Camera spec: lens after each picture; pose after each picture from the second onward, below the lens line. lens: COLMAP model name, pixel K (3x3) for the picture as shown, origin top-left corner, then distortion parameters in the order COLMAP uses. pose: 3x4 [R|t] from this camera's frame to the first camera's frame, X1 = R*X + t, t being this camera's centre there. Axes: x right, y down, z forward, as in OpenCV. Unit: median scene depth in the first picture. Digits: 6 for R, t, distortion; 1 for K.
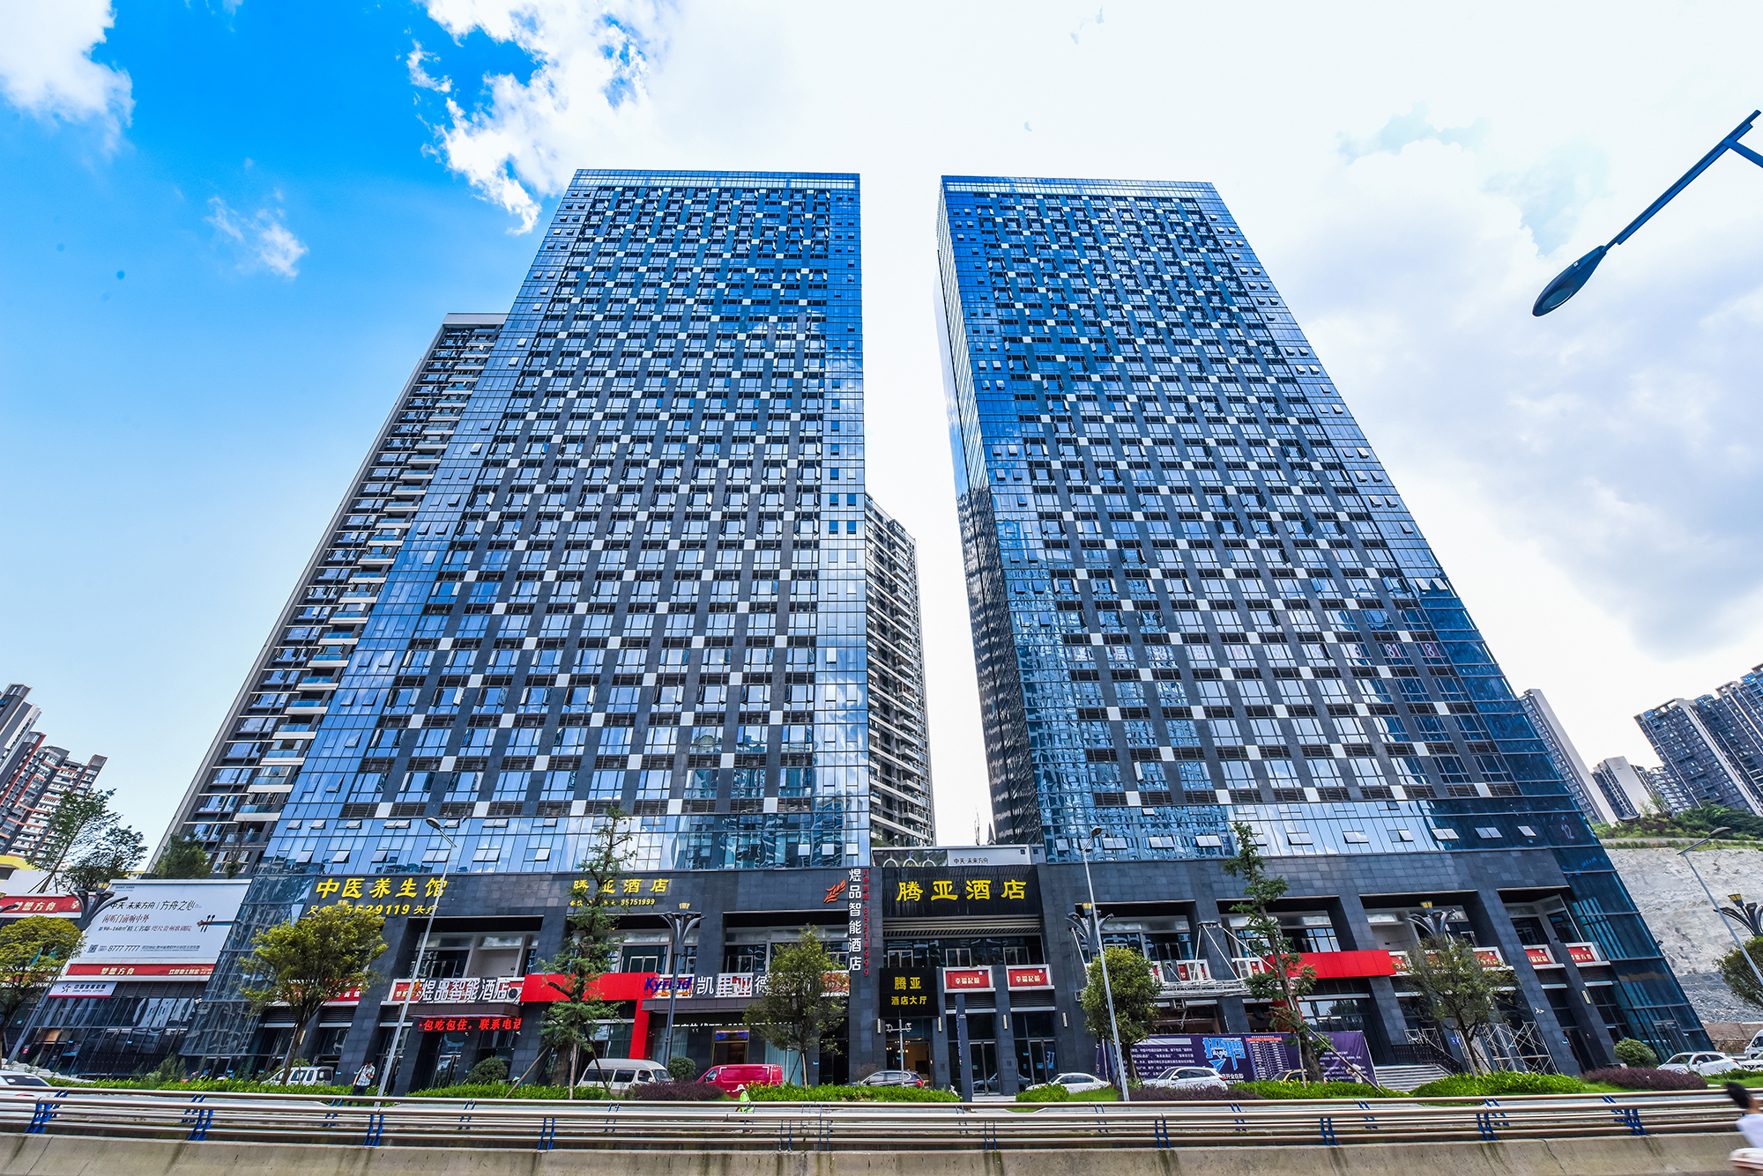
lens RADIAL K [[707.0, 0, 881.5], [0, 707.0, 588.0], [0, 0, 1]] dist [-0.017174, -0.000365]
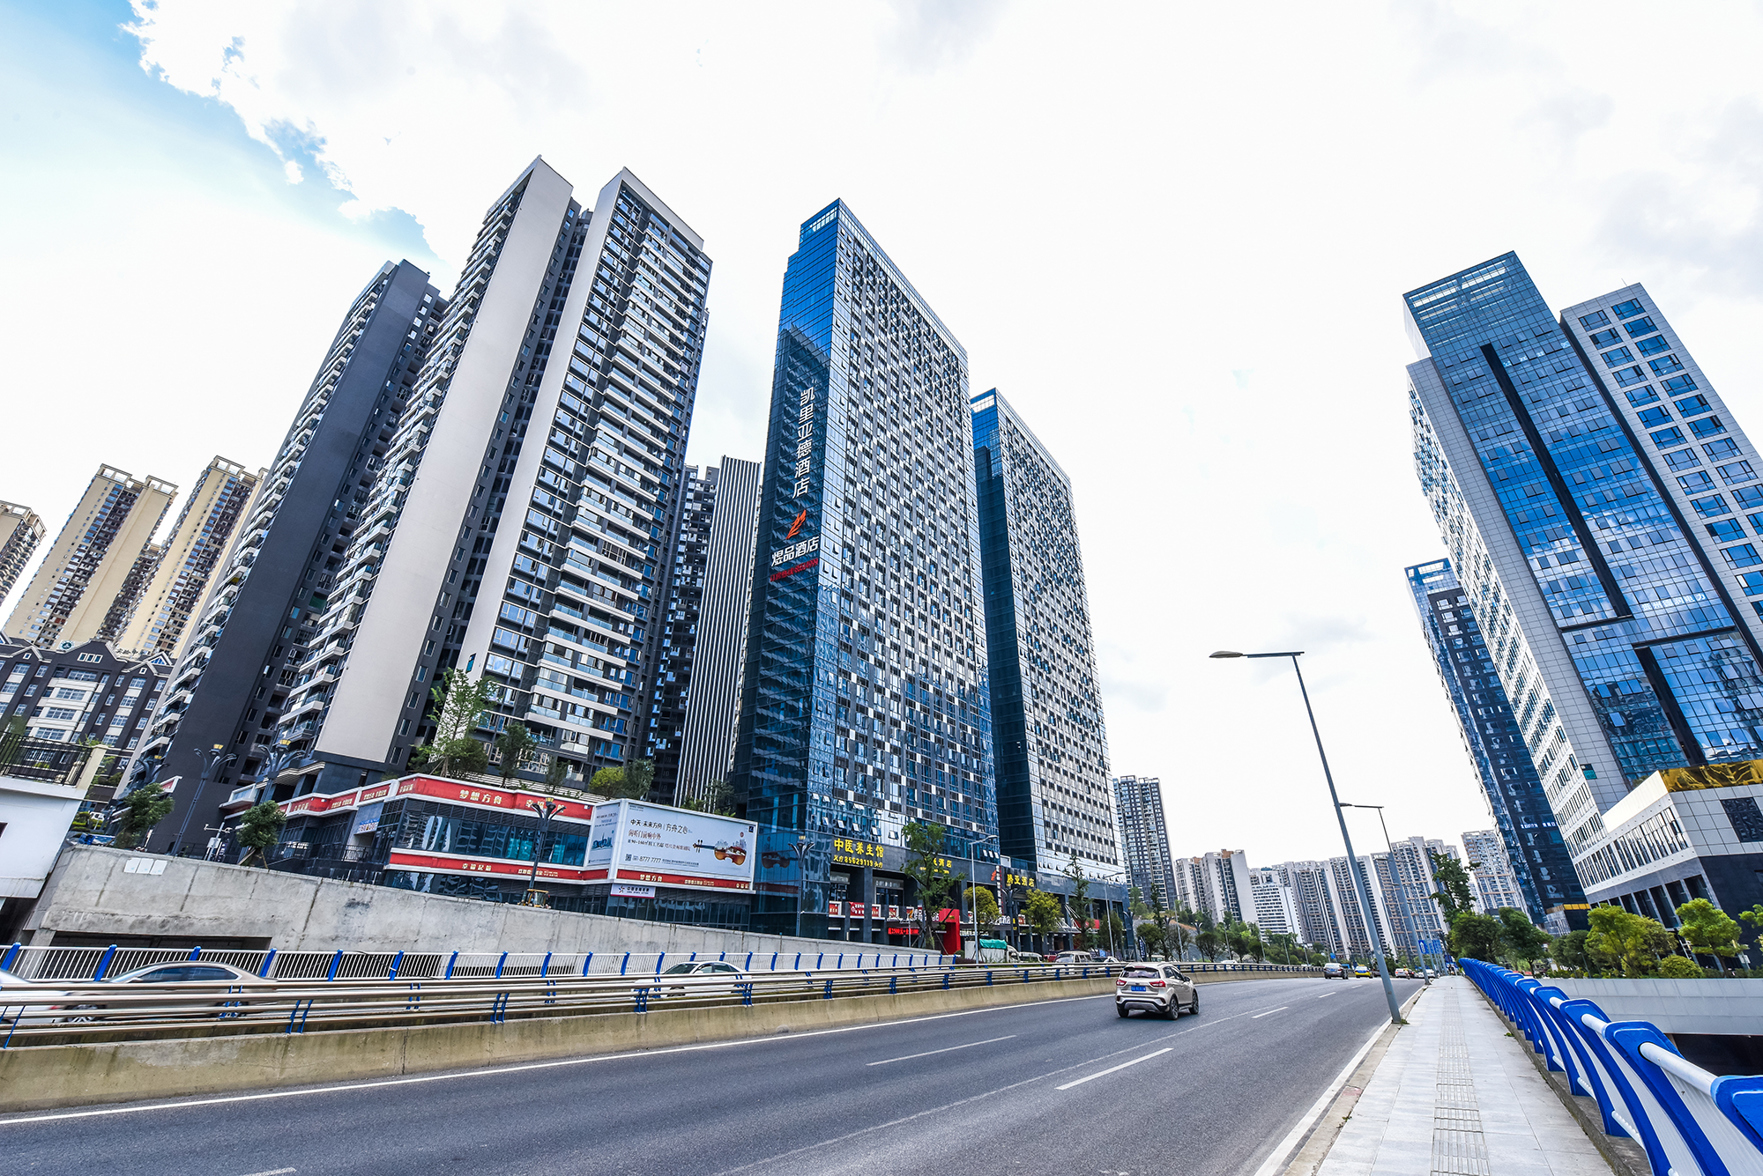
lens RADIAL K [[707.0, 0, 881.5], [0, 707.0, 588.0], [0, 0, 1]] dist [-0.017174, -0.000365]
pose [[0.603476, 0.381951, 0.699950, -0.880921], [-0.468010, 0.880371, -0.076898, 0.001738], [-0.645587, -0.281178, 0.710040, -0.006893]]
